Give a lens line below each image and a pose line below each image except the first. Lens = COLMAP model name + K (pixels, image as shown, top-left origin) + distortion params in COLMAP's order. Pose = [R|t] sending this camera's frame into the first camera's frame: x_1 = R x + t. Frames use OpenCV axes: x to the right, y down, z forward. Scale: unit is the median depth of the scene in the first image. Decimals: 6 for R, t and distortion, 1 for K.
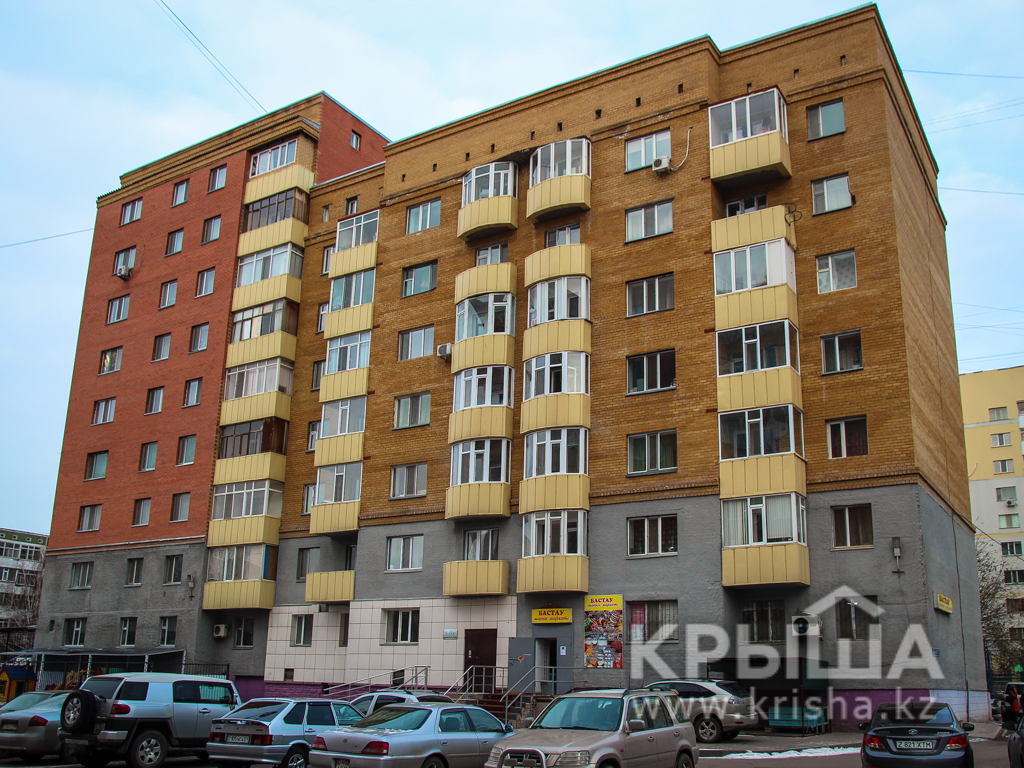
lens RADIAL K [[1075.6, 0, 512.0], [0, 1075.6, 384.0], [0, 0, 1]] dist [-0.161073, 0.283888]
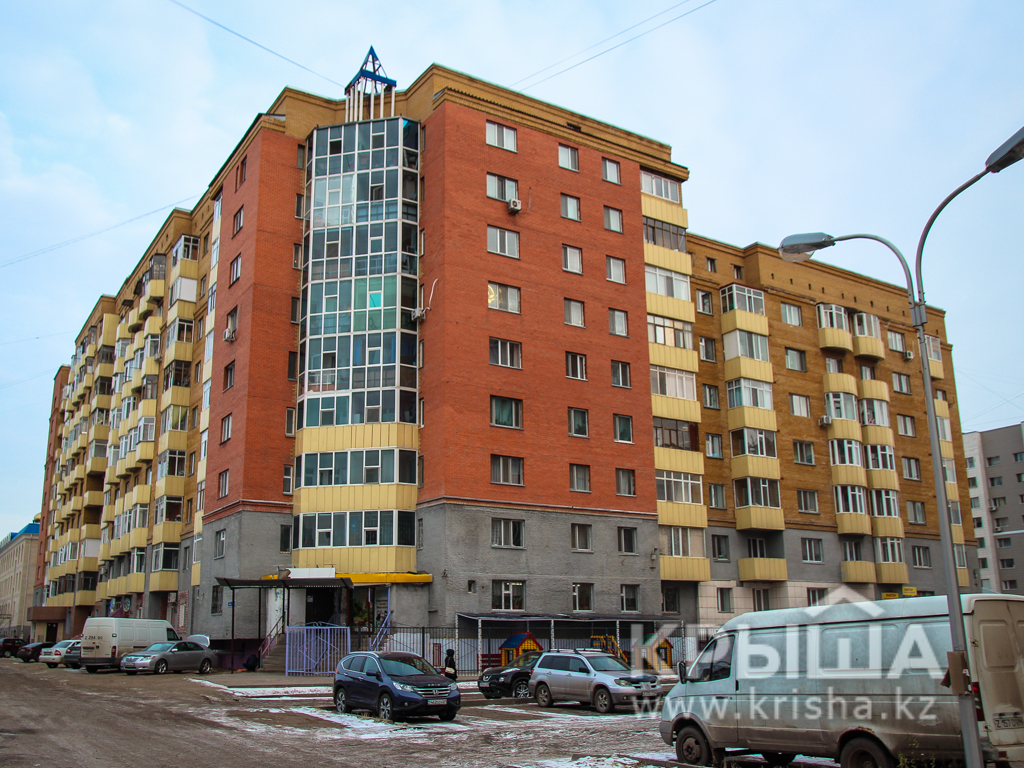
lens RADIAL K [[1075.6, 0, 512.0], [0, 1075.6, 384.0], [0, 0, 1]] dist [-0.161073, 0.283888]
pose [[0.346039, 0.212181, 0.913913, -1.390191], [-0.239150, 0.961863, -0.132763, 0.196166], [-0.907229, -0.172621, 0.383586, 0.725796]]
